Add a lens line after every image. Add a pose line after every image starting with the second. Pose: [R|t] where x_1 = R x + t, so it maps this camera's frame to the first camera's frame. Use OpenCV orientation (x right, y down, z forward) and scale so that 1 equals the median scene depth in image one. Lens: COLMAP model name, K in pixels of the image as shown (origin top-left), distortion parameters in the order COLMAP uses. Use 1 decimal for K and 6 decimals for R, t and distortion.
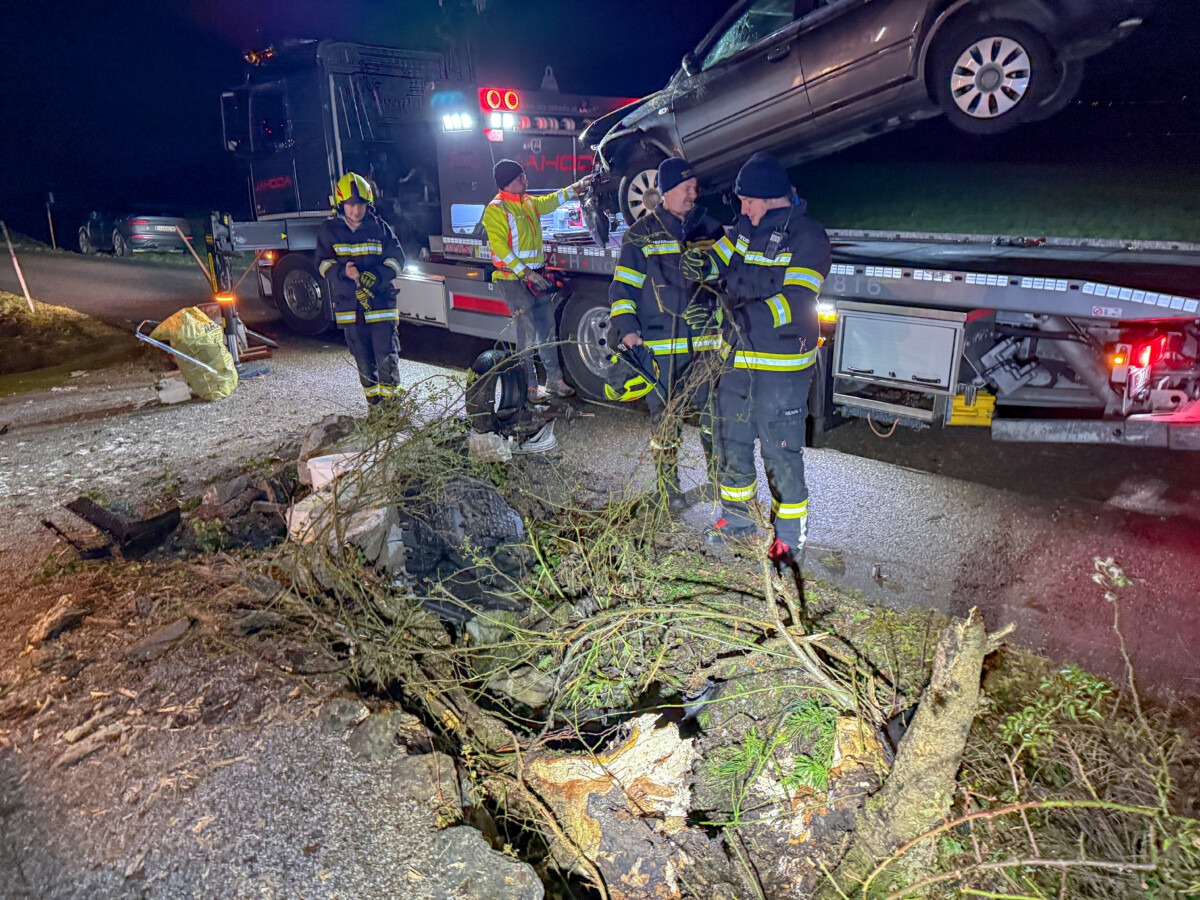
lens RADIAL K [[857.2, 0, 602.3], [0, 857.2, 453.0], [0, 0, 1]] dist [0.063227, -0.055698]
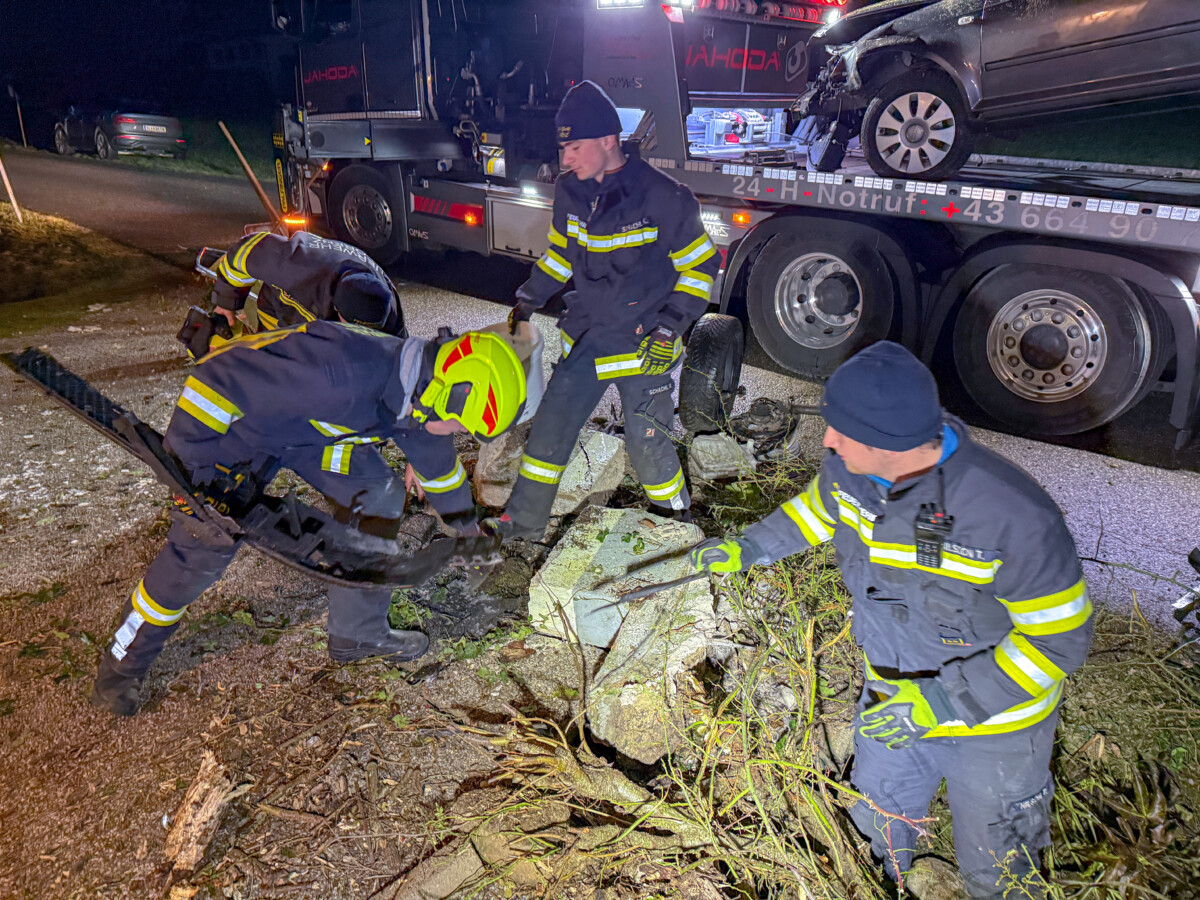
lens RADIAL K [[857.2, 0, 598.2], [0, 857.2, 451.1], [0, 0, 1]] dist [0.063227, -0.055698]
pose [[0.998936, 0.034307, 0.030832, -0.148202], [-0.036608, 0.996321, 0.077482, -0.034926], [-0.028060, -0.078529, 0.996517, 0.167043]]
